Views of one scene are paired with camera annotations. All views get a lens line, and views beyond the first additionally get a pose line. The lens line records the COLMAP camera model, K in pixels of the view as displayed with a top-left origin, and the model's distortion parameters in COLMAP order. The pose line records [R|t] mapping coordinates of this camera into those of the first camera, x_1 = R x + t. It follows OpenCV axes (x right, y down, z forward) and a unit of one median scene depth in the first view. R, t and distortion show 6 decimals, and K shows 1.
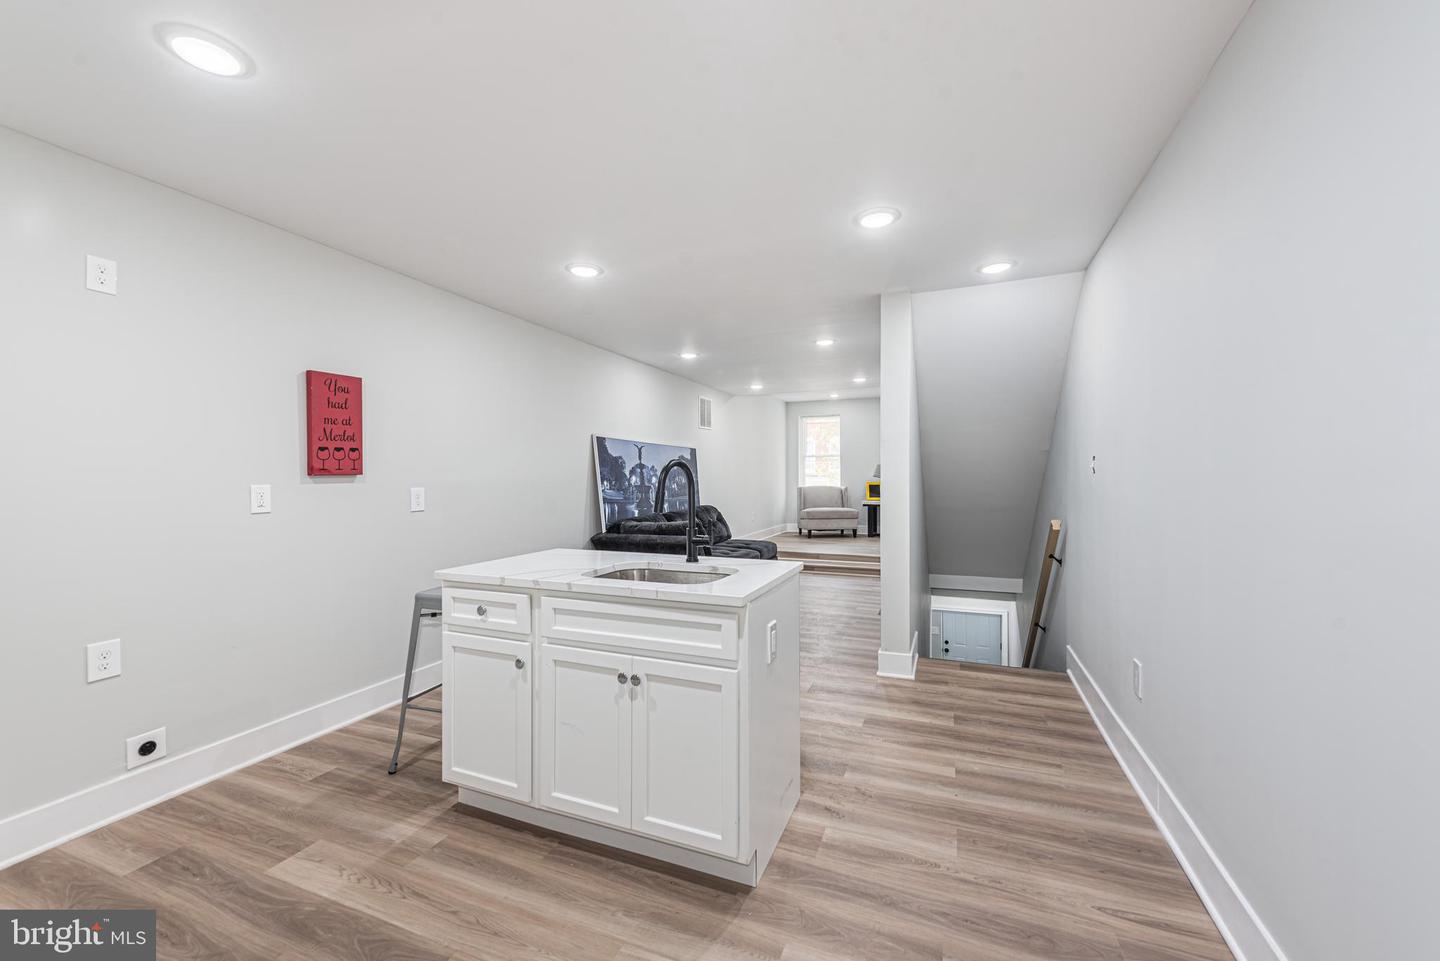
lens RADIAL K [[589.0, 0, 726.7], [0, 589.0, 482.4], [0, 0, 1]] dist [0.041280, -0.010706]
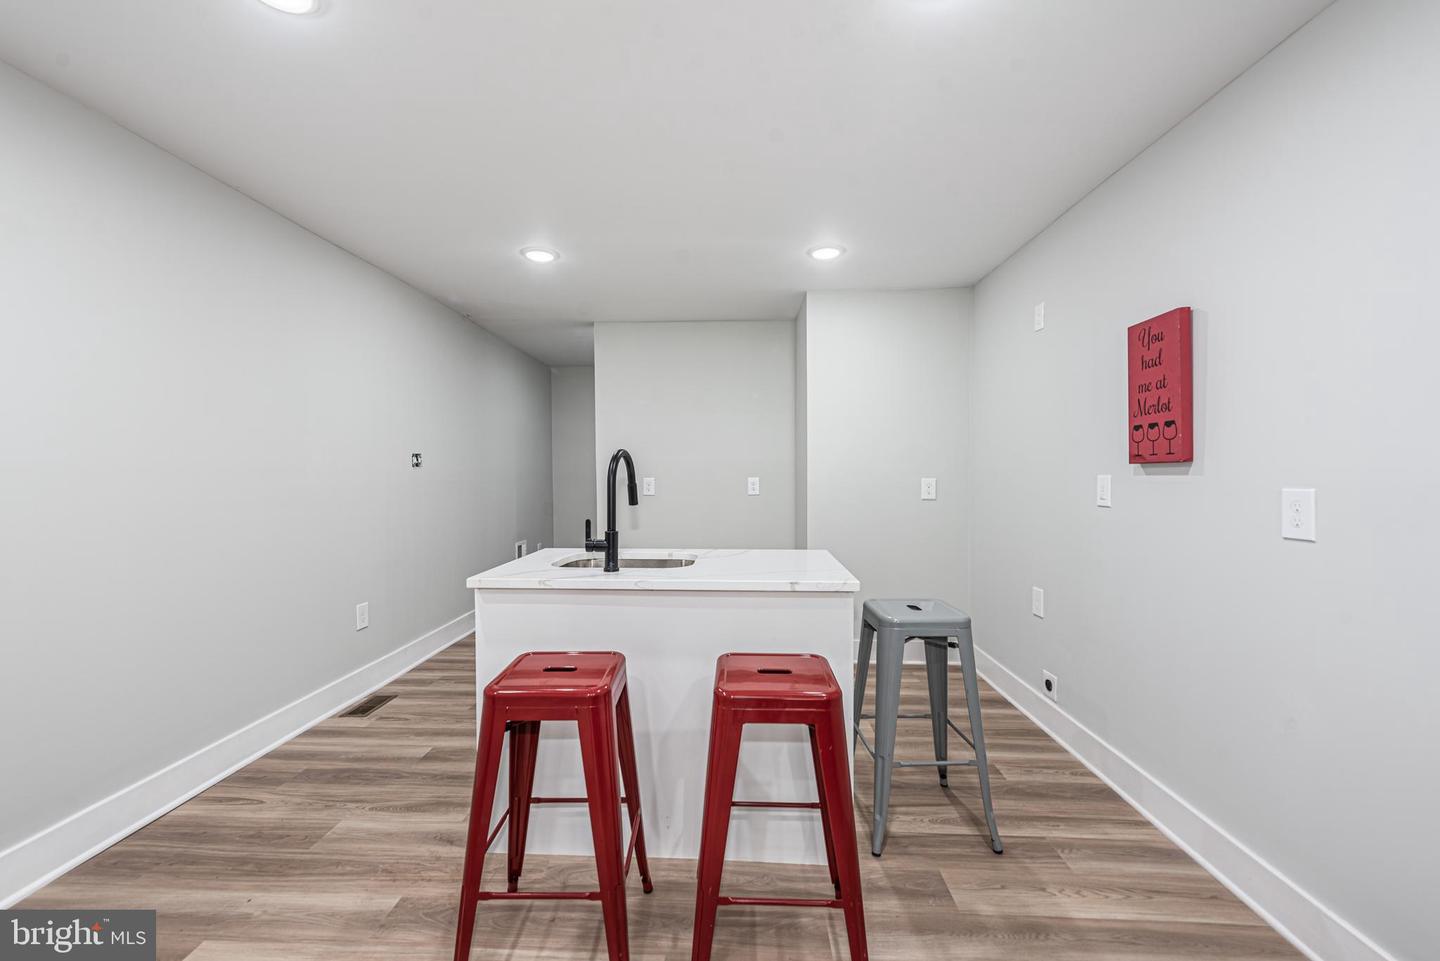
lens RADIAL K [[589.0, 0, 726.7], [0, 589.0, 482.4], [0, 0, 1]] dist [0.041280, -0.010706]
pose [[-0.942603, 0.014638, -0.333594, 0.055511], [0.005559, 0.999588, 0.028153, -0.011950], [0.333869, 0.024683, -0.942296, 1.530971]]
